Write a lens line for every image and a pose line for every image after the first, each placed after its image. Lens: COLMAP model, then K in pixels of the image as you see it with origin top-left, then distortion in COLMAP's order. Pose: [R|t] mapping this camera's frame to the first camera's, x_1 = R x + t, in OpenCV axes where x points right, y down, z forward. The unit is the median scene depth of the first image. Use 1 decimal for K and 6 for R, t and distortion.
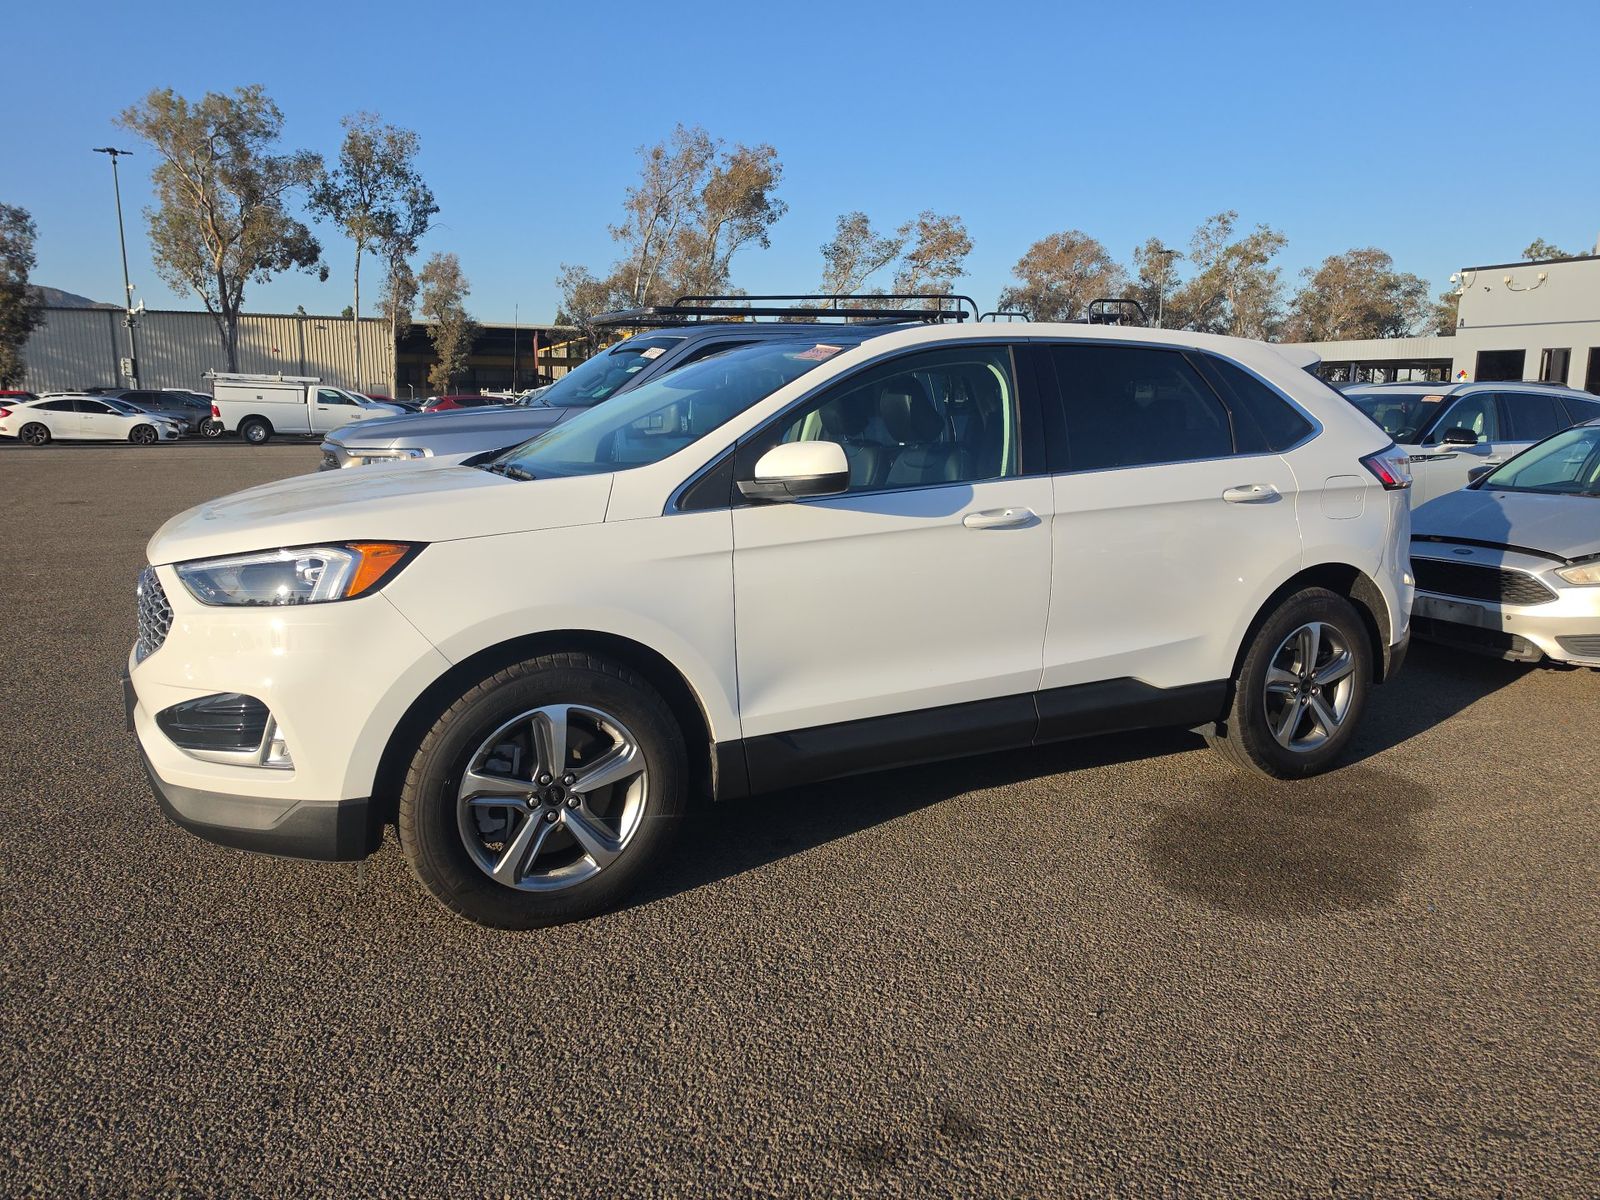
lens RADIAL K [[1176.7, 0, 799.3], [0, 1176.7, 605.9], [0, 0, 1]] dist [0.057495, 0.001819]
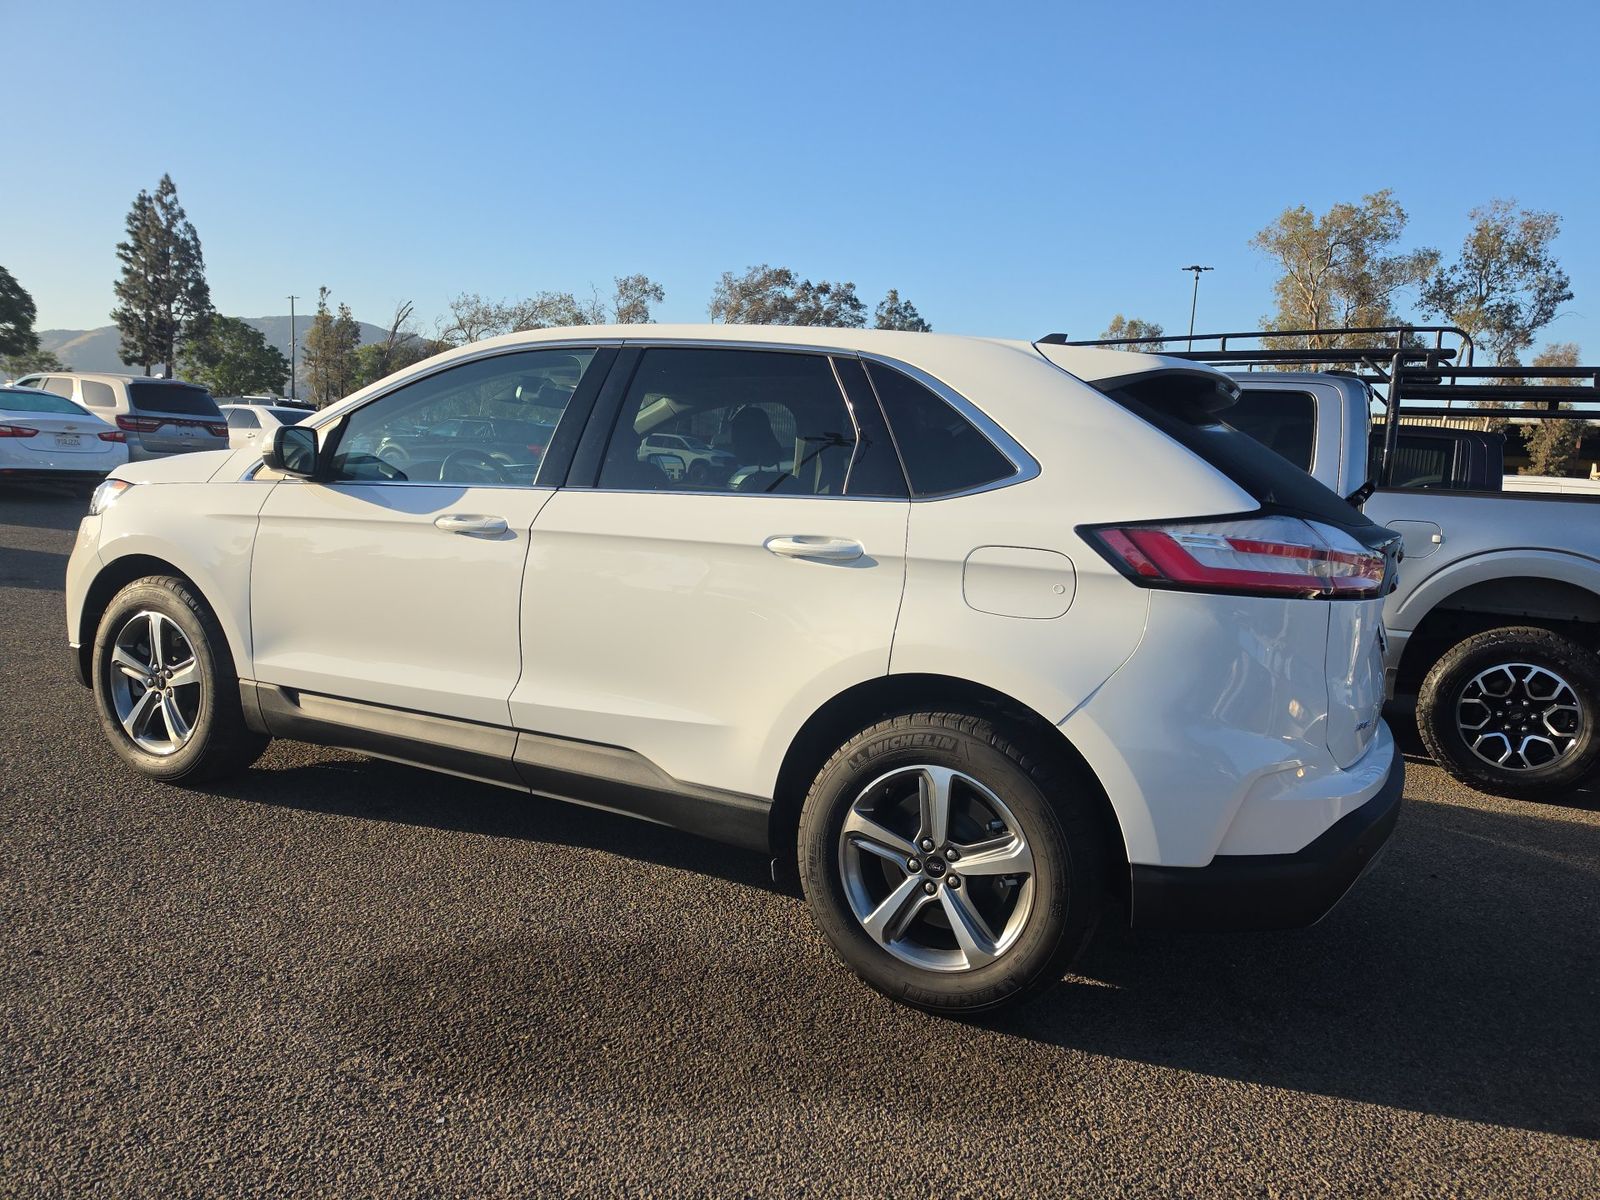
lens RADIAL K [[1176.7, 0, 800.8], [0, 1176.7, 598.6], [0, 0, 1]] dist [0.057495, 0.001819]
pose [[0.656411, 0.138197, -0.741638, 0.395832], [-0.201187, 0.979543, 0.004461, -0.031346], [0.727083, 0.146279, 0.670786, 0.259513]]
